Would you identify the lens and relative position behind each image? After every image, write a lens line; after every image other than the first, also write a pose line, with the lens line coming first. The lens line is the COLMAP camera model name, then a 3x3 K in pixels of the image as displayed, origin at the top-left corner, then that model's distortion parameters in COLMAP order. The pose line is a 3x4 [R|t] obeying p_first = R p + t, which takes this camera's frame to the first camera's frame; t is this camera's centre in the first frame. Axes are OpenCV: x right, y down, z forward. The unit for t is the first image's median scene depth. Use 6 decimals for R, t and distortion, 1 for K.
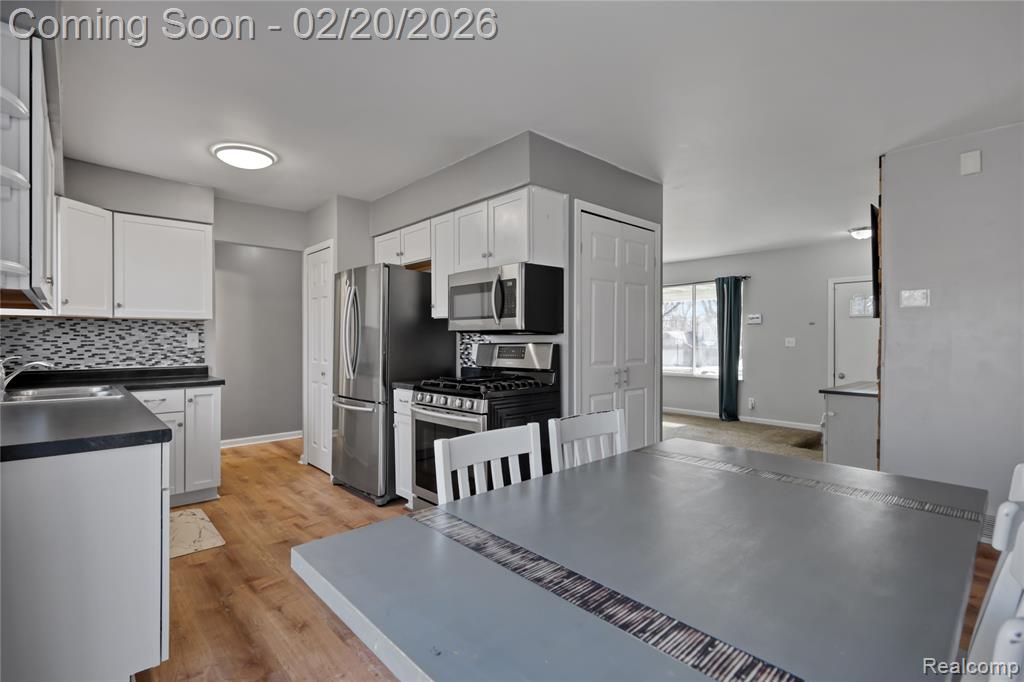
lens RADIAL K [[481.5, 0, 507.2], [0, 481.5, 339.2], [0, 0, 1]] dist [0.004700, 0.000199]
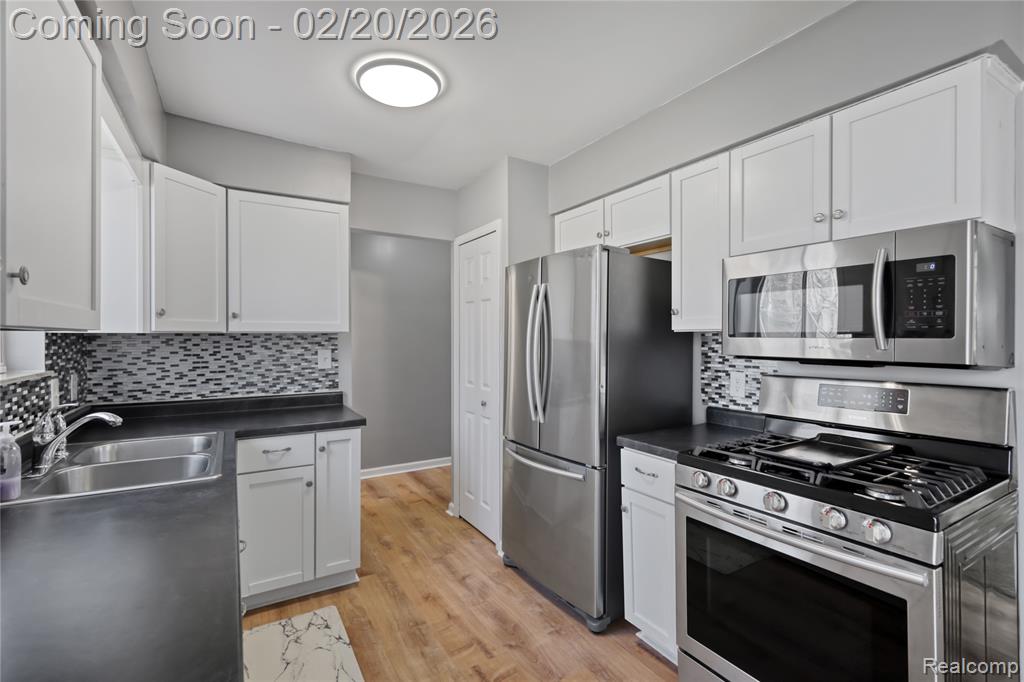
lens RADIAL K [[461.4, 0, 512.5], [0, 461.4, 339.5], [0, 0, 1]] dist [0.006896, -0.000810]
pose [[0.982706, 0.001278, -0.185167, -0.249238], [-0.000878, 0.999997, 0.002244, -0.034580], [0.185170, -0.002042, 0.982704, 0.374098]]
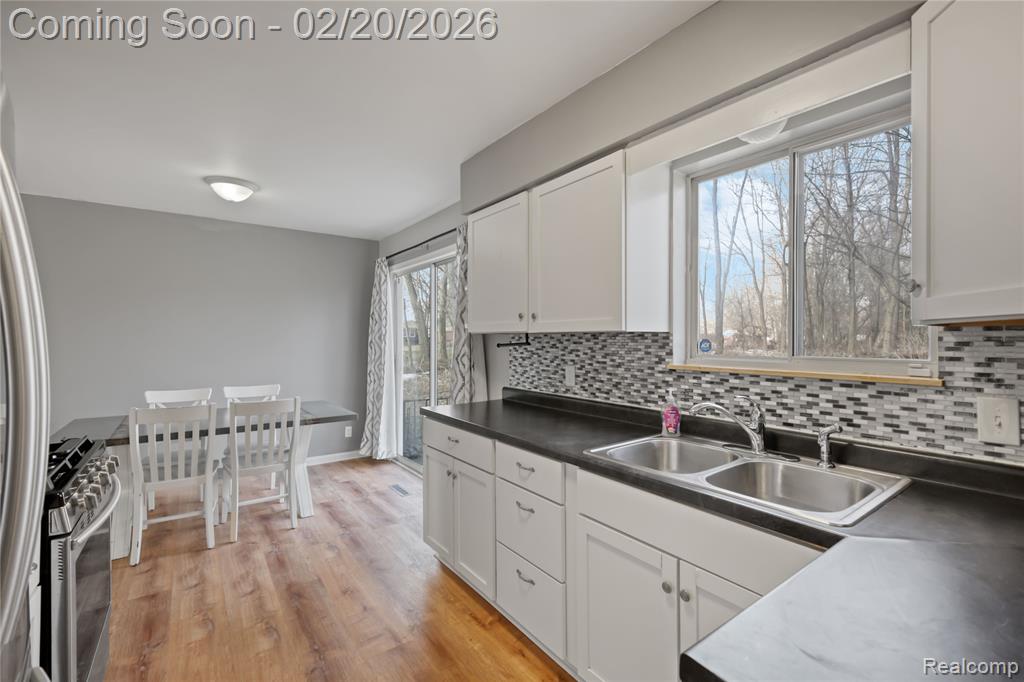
lens RADIAL K [[443.9, 0, 513.6], [0, 443.9, 341.2], [0, 0, 1]] dist [-0.000518, 0.000221]
pose [[-0.995077, 0.001454, 0.099093, -0.547827], [0.002266, 0.999965, 0.008081, -0.032627], [-0.099078, 0.008266, -0.995045, 1.178057]]
